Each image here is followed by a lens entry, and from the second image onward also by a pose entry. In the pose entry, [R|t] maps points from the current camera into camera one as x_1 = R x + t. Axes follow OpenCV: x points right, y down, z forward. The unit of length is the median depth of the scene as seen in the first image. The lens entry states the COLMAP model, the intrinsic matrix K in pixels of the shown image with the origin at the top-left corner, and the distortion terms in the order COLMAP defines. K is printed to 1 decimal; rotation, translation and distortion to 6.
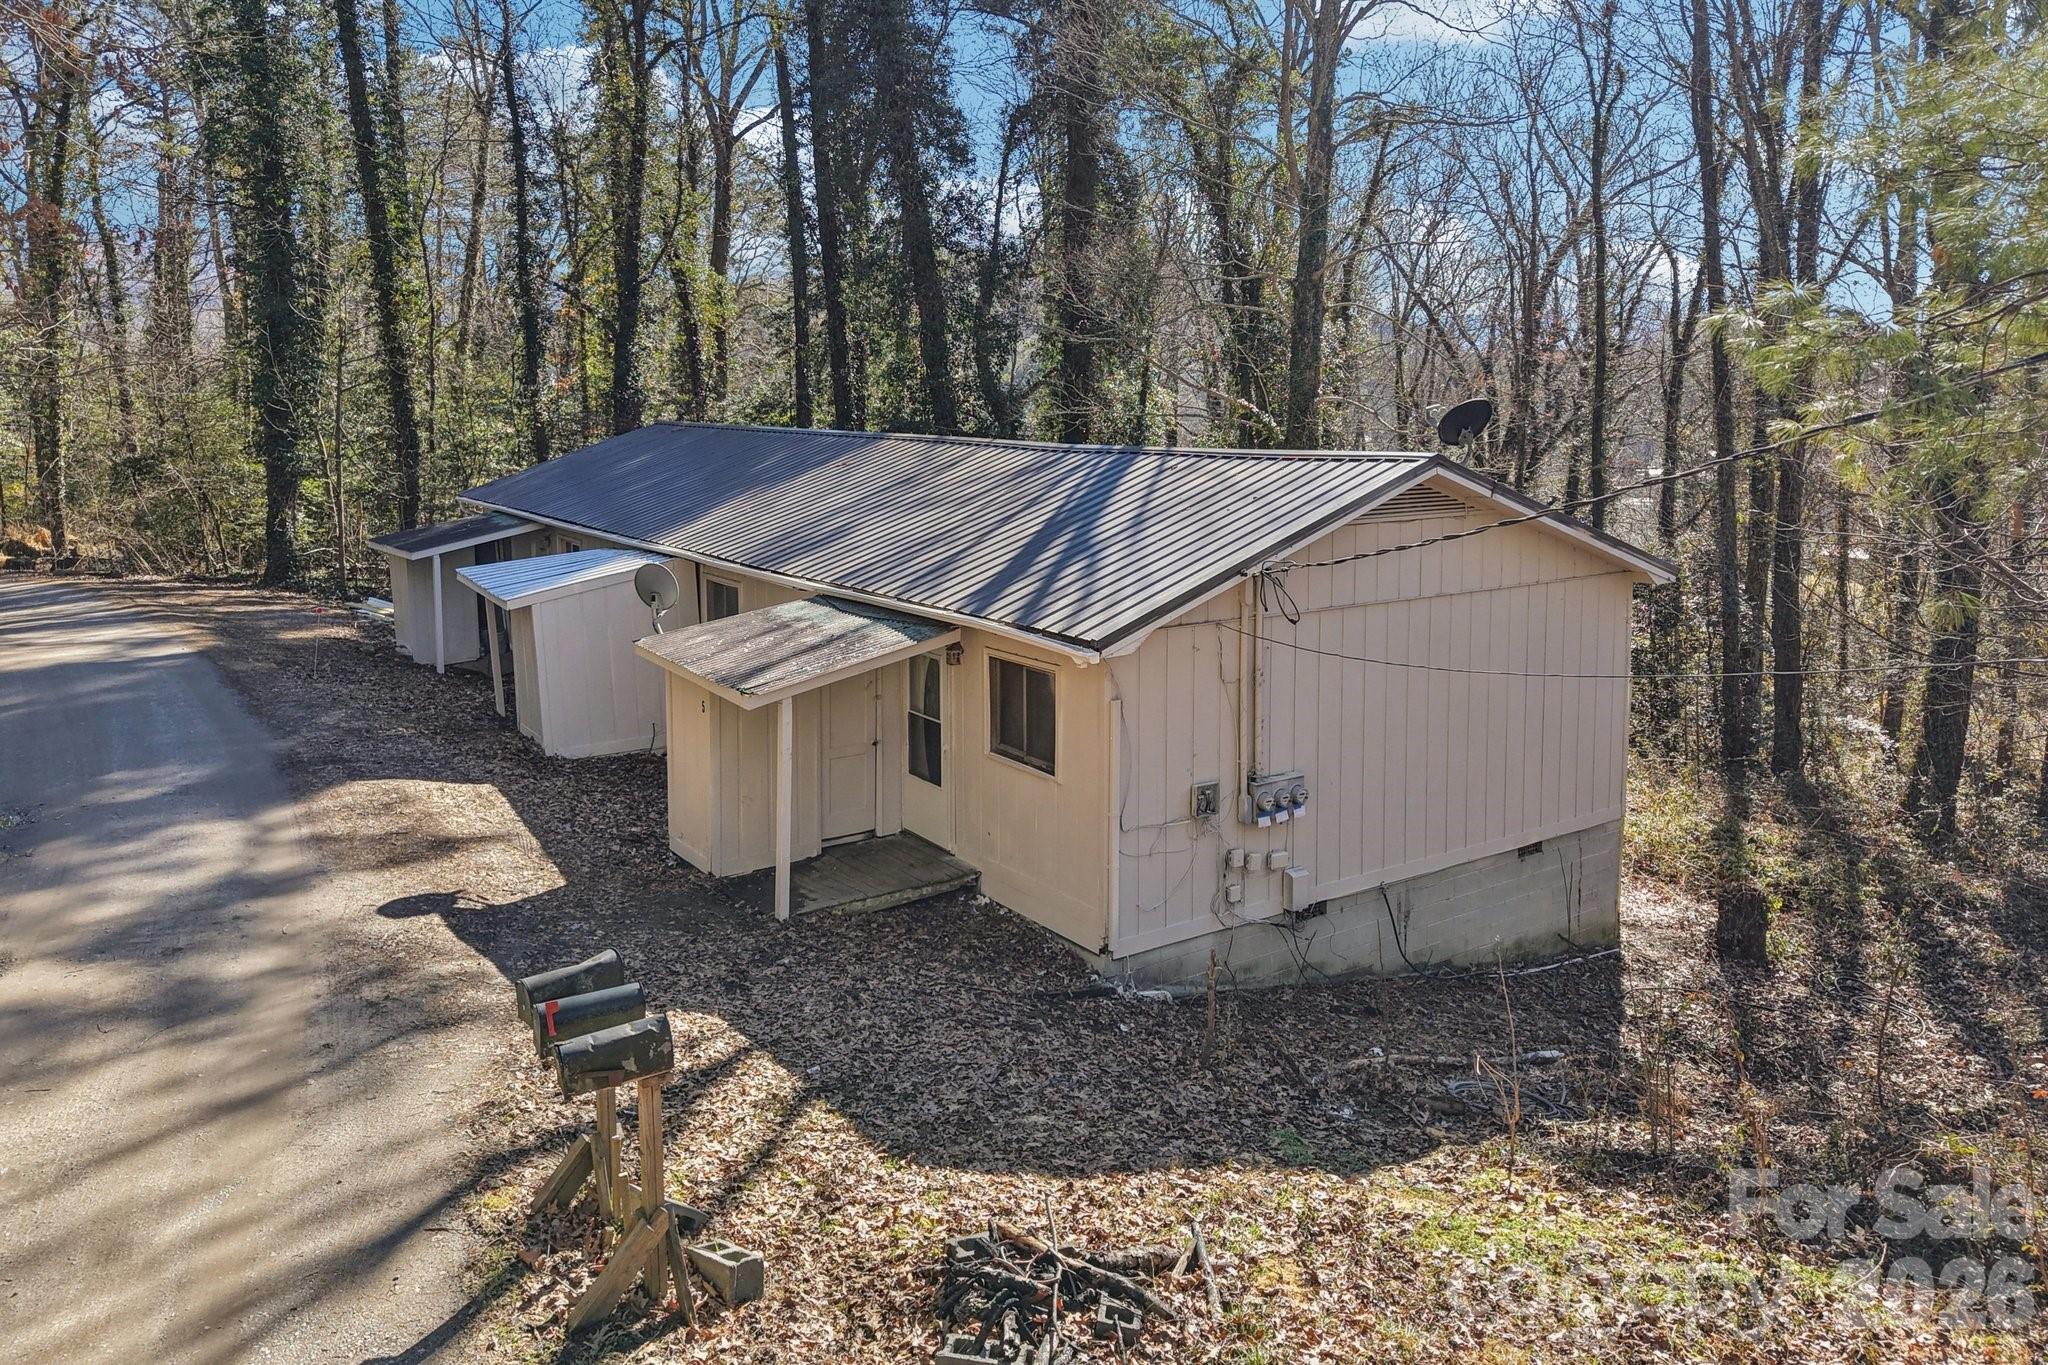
lens RADIAL K [[1403.9, 0, 1019.0], [0, 1403.9, 575.2], [0, 0, 1]] dist [0.003911, -0.001031]
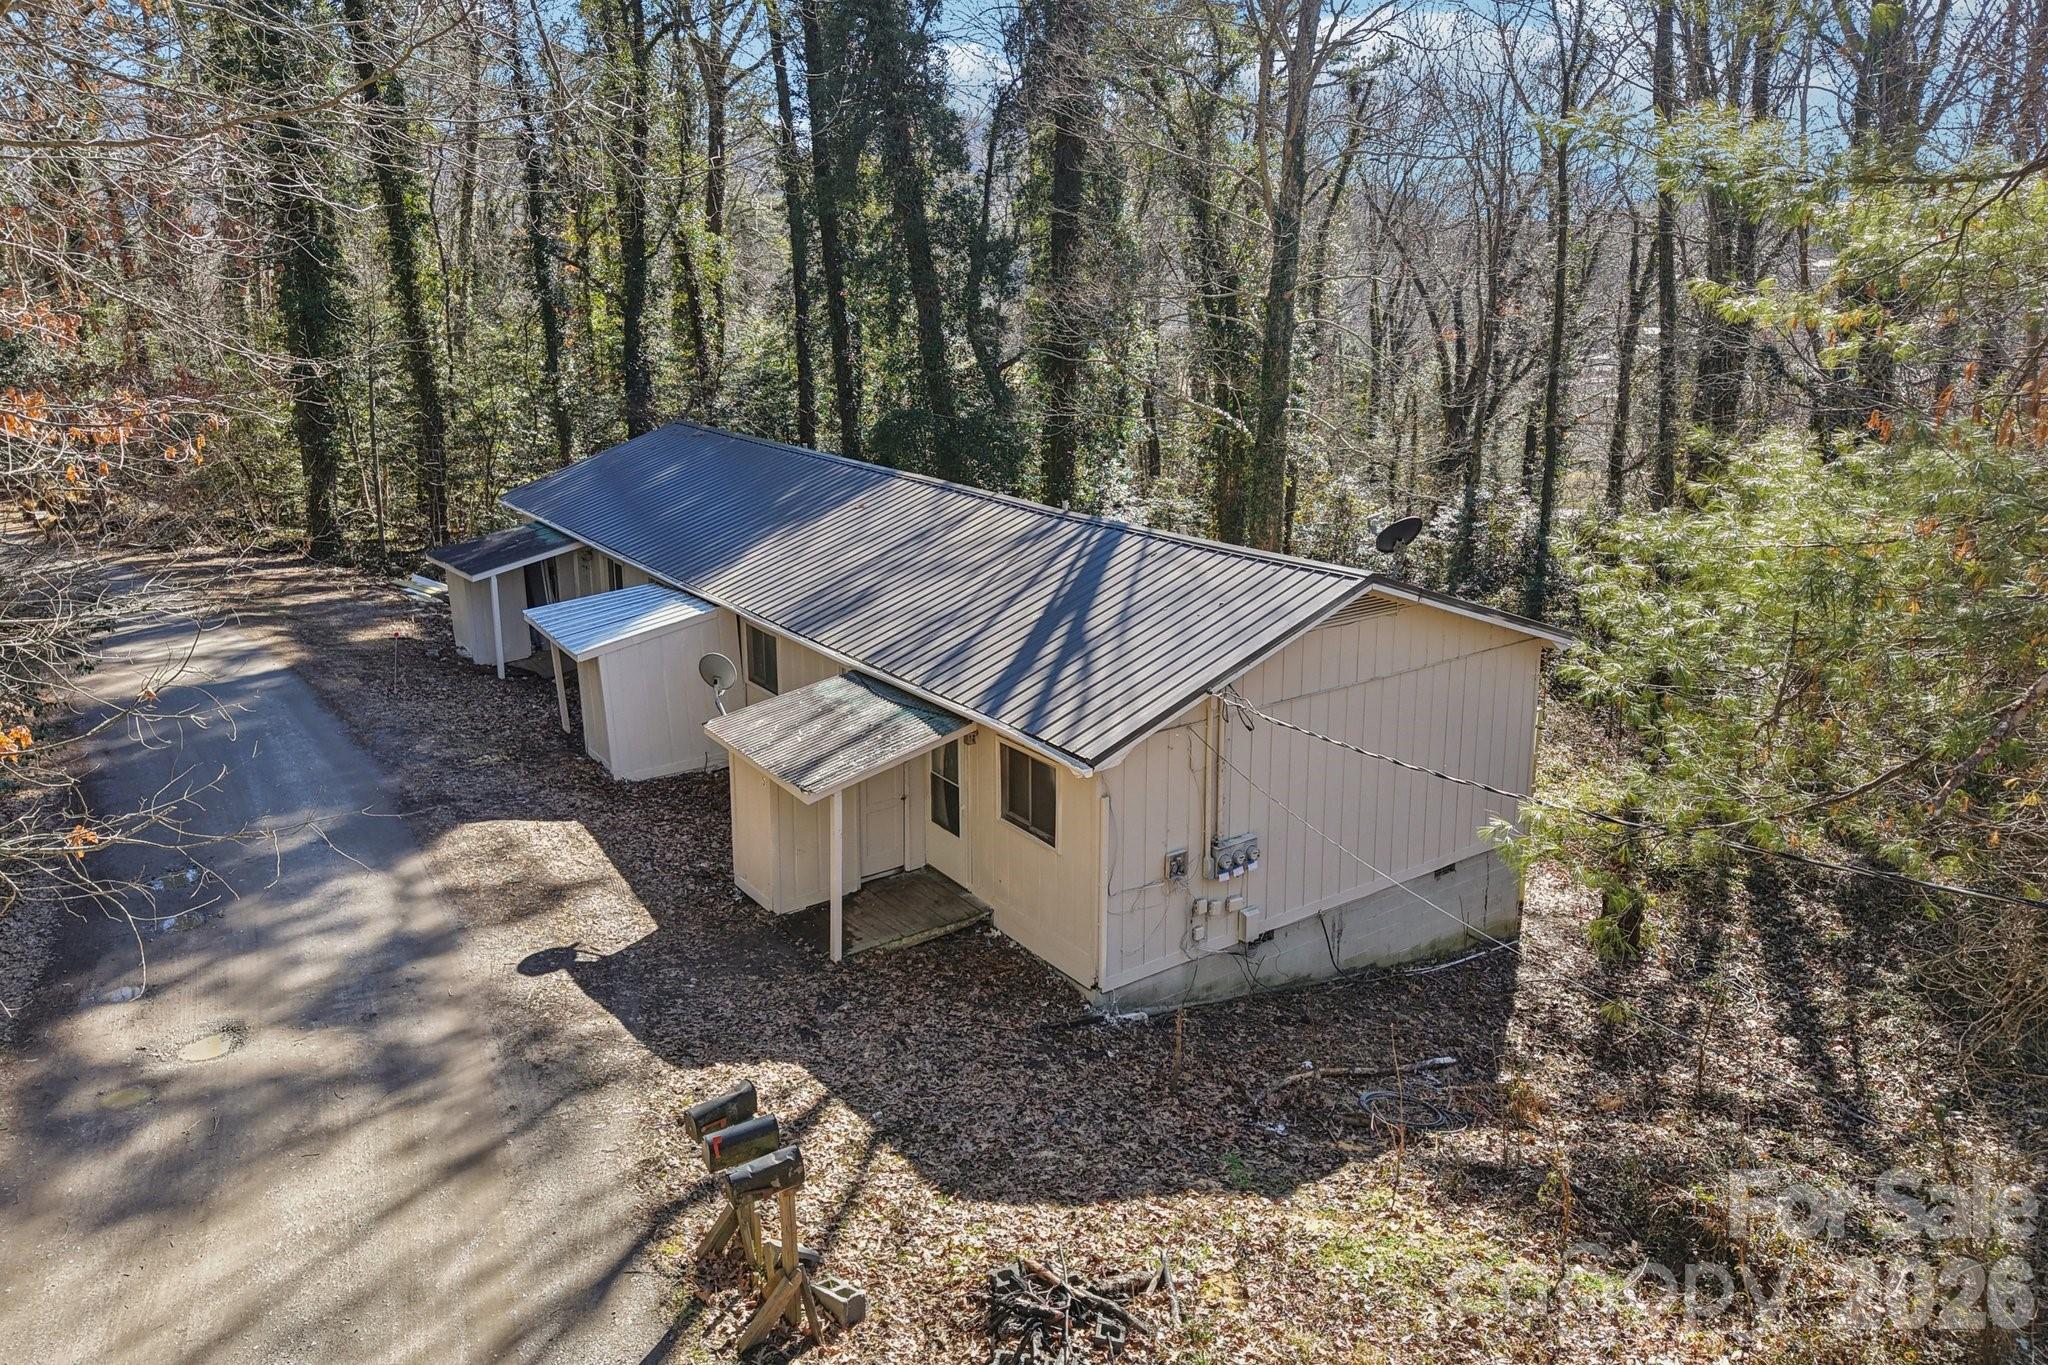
lens RADIAL K [[1353.7, 0, 1027.1], [0, 1353.7, 647.6], [0, 0, 1]] dist [0.005060, -0.000401]
pose [[0.999848, -0.005231, 0.016651, -0.018142], [0.003025, 0.991527, 0.129868, -0.186866], [-0.017189, -0.129798, 0.991391, -0.158498]]
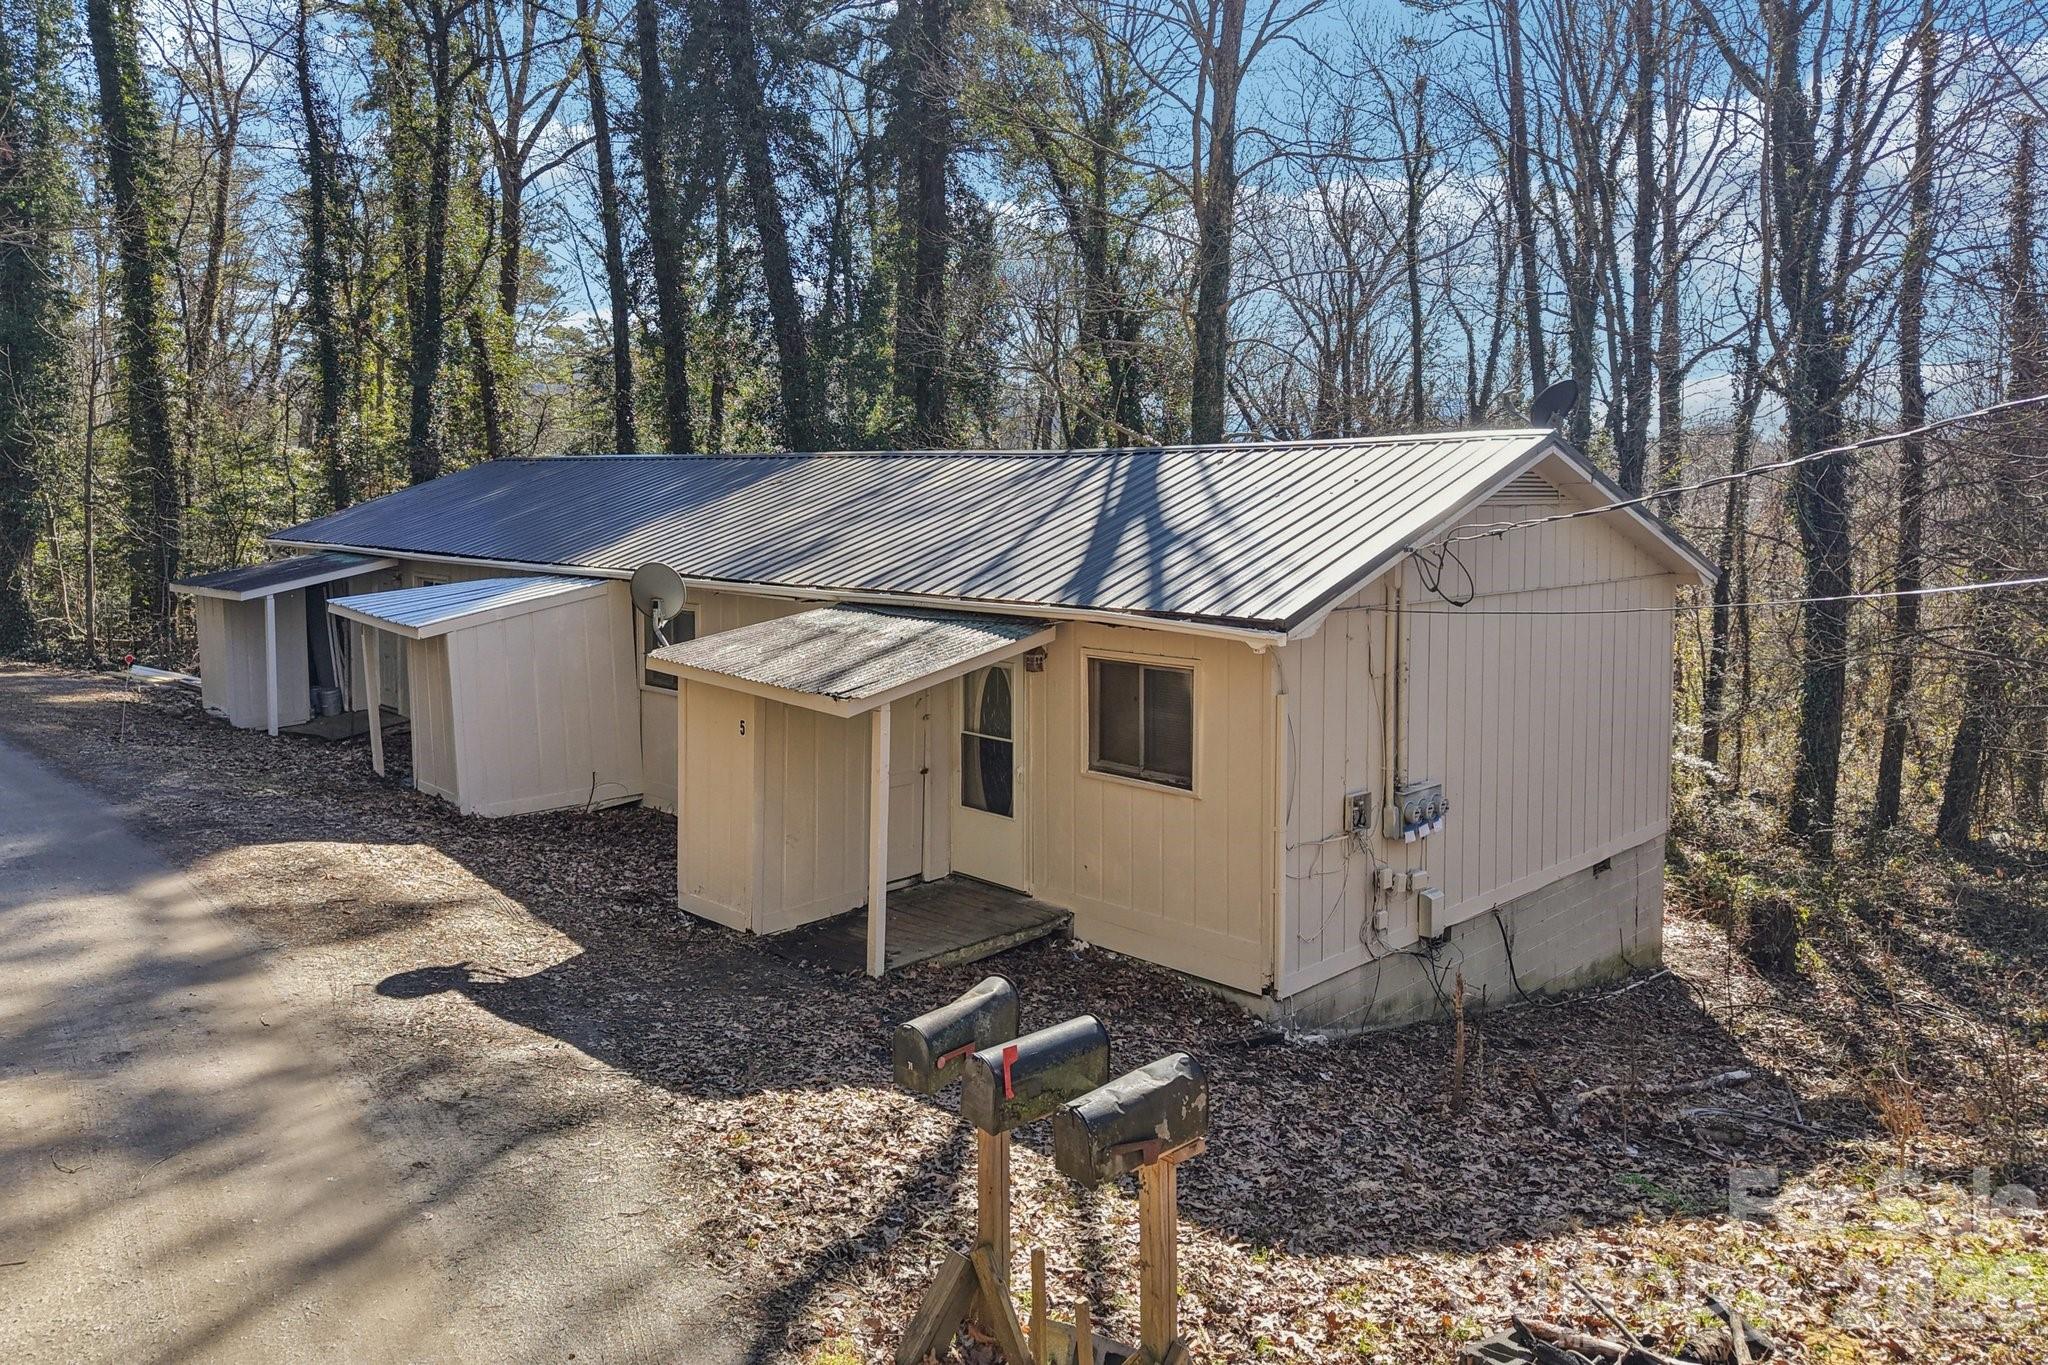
lens RADIAL K [[1409.2, 0, 1031.2], [0, 1409.2, 615.7], [0, 0, 1]] dist [0.006234, 0.000888]
pose [[0.984397, -0.012618, 0.175508, -0.222011], [0.018056, 0.999404, -0.029417, 0.060657], [-0.175032, 0.032127, 0.984038, 0.169370]]
